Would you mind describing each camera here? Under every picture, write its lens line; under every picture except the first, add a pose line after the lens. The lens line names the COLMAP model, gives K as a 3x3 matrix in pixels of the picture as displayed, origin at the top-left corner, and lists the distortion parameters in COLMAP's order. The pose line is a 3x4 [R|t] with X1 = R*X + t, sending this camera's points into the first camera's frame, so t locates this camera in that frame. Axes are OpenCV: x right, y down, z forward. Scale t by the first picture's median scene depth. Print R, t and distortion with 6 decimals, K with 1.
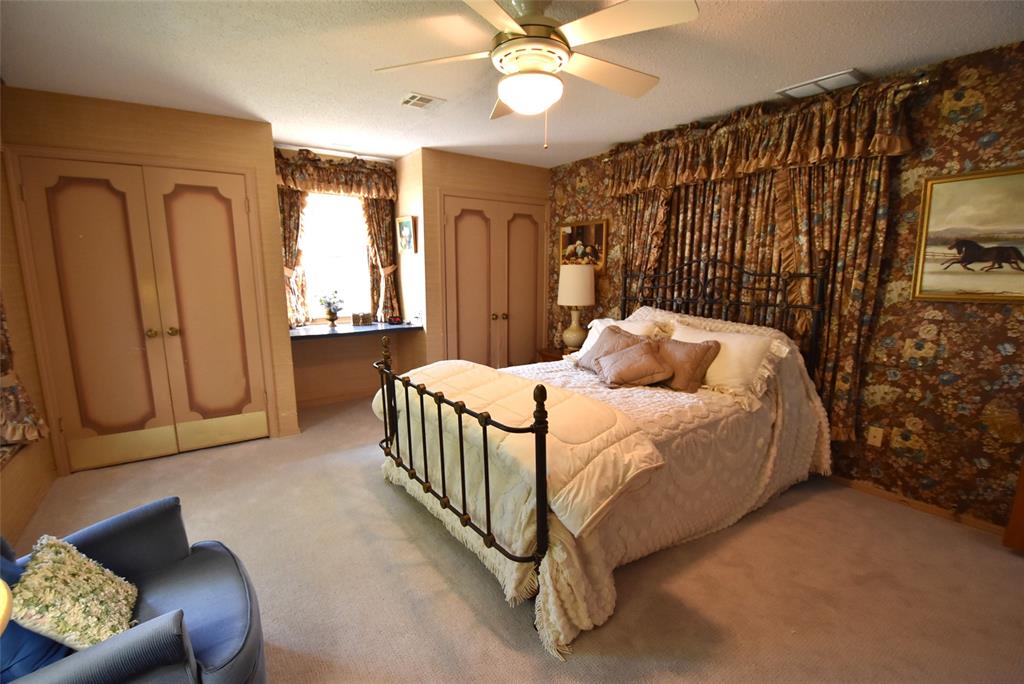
lens RADIAL K [[451.3, 0, 507.3], [0, 451.3, 352.9], [0, 0, 1]] dist [0.013797, -0.025188]
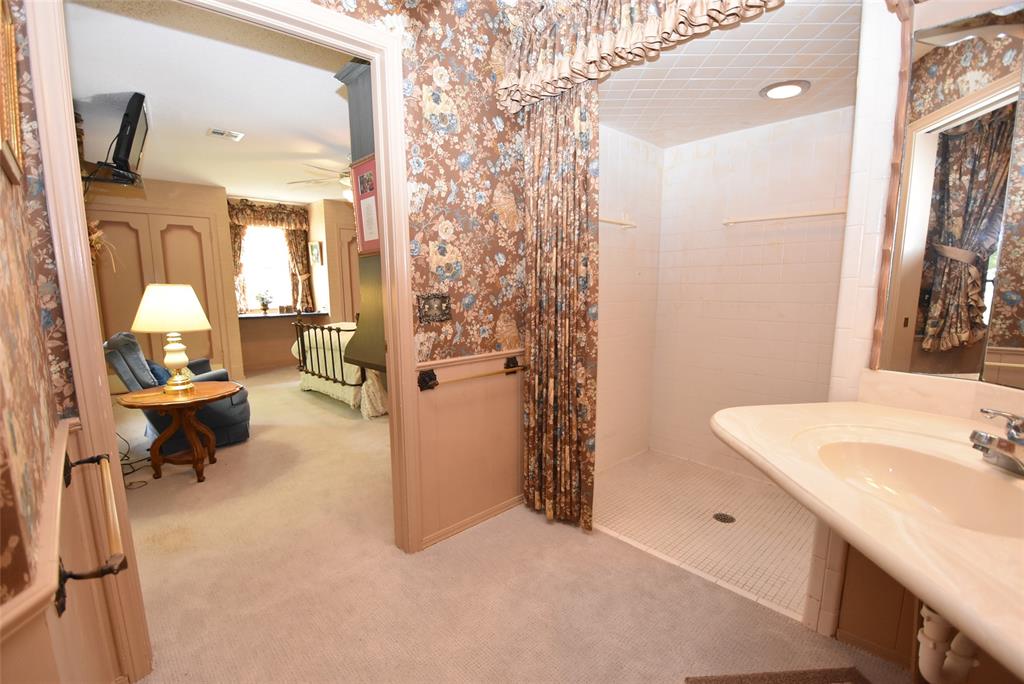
lens RADIAL K [[451.3, 0, 507.3], [0, 451.3, 352.9], [0, 0, 1]] dist [0.013797, -0.025188]
pose [[0.989876, -0.030672, 0.138583, 0.214723], [0.035584, 0.998818, -0.033109, 0.161973], [-0.137404, 0.037705, 0.989797, -0.644278]]
